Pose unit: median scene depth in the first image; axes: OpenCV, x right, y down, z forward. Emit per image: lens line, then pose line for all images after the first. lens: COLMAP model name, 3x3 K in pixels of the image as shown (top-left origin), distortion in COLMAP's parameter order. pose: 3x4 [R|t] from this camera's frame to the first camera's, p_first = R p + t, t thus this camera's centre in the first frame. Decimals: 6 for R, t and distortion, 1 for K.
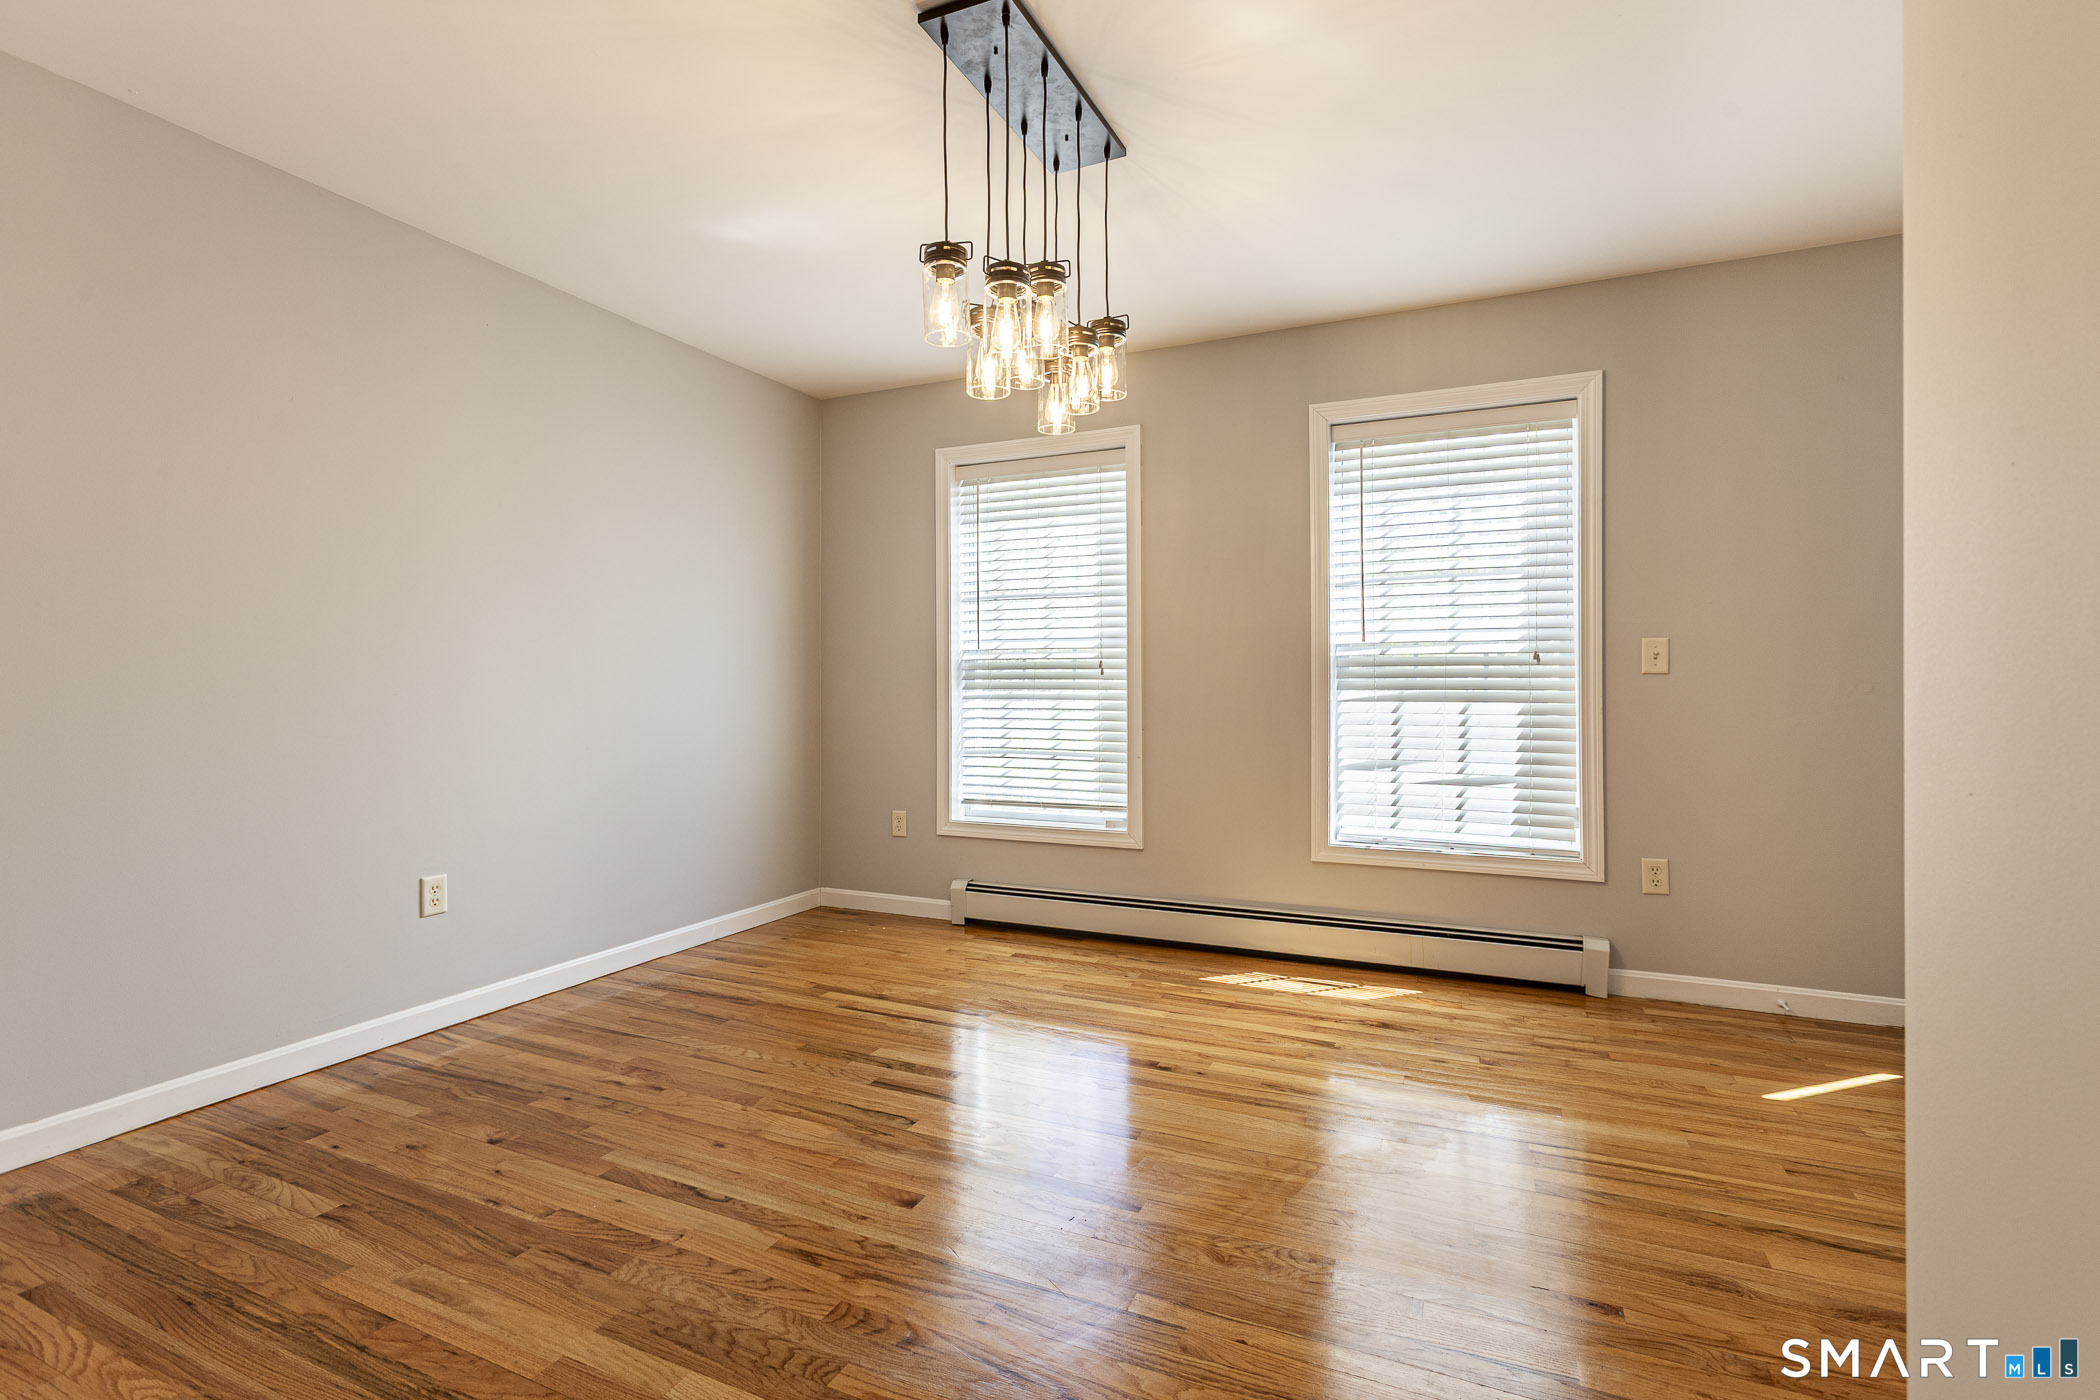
lens RADIAL K [[947.8, 0, 1047.7], [0, 947.8, 671.7], [0, 0, 1]] dist [-0.025911, 0.018485]
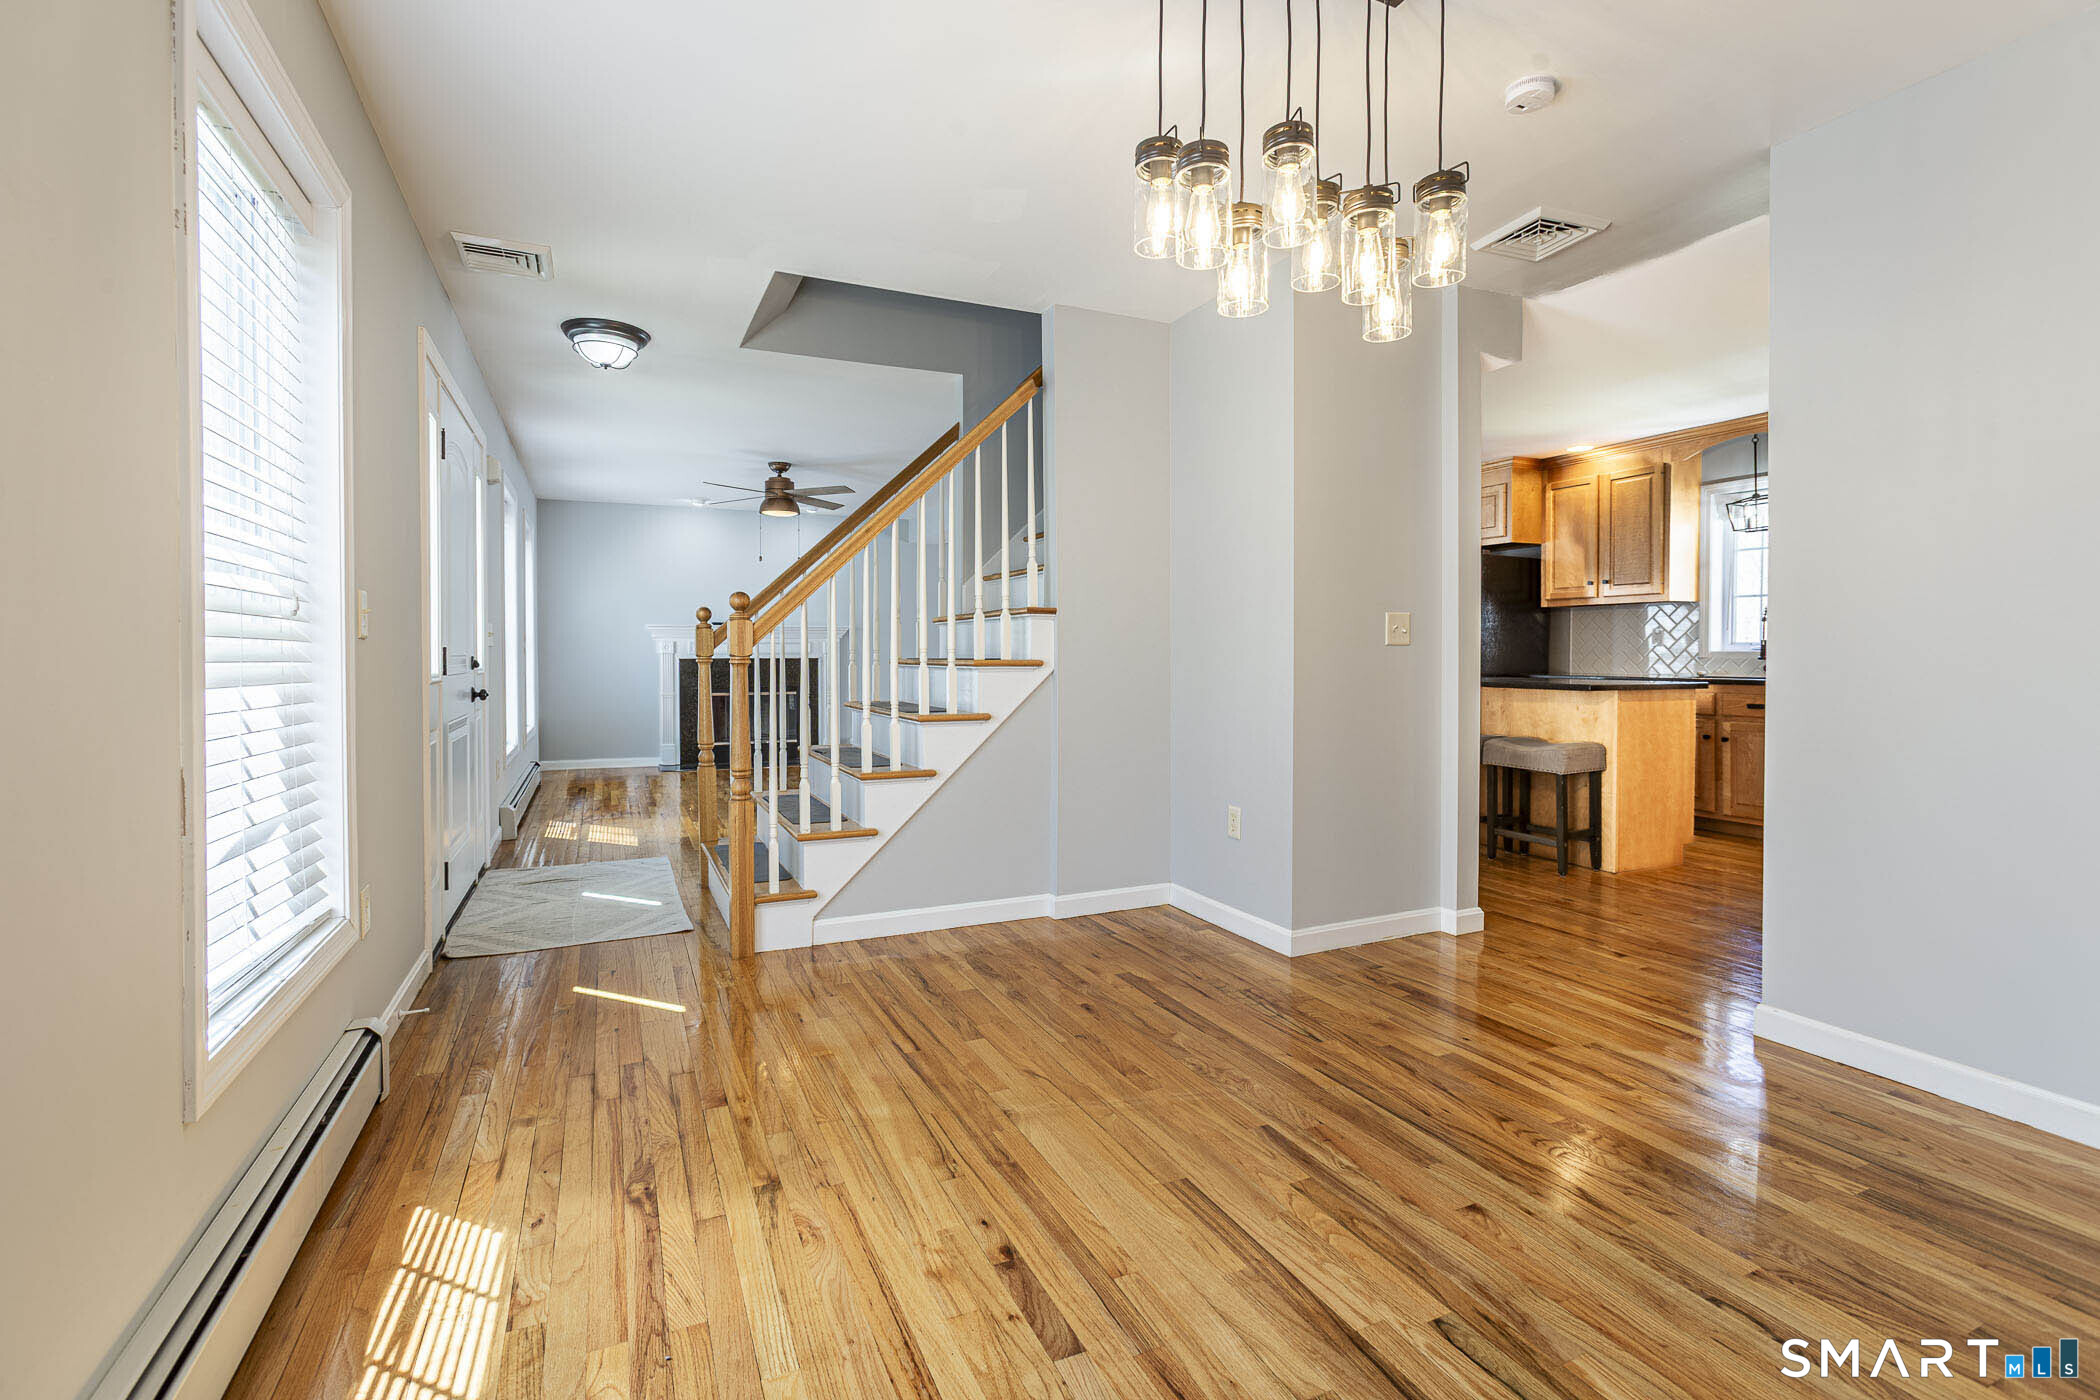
lens RADIAL K [[947.8, 0, 1047.7], [0, 947.8, 671.7], [0, 0, 1]] dist [-0.025911, 0.018485]
pose [[-0.758265, -0.012098, 0.651834, -0.315788], [-0.007302, 0.999923, 0.010064, 0.012319], [-0.651906, 0.002872, -0.758295, 1.469164]]
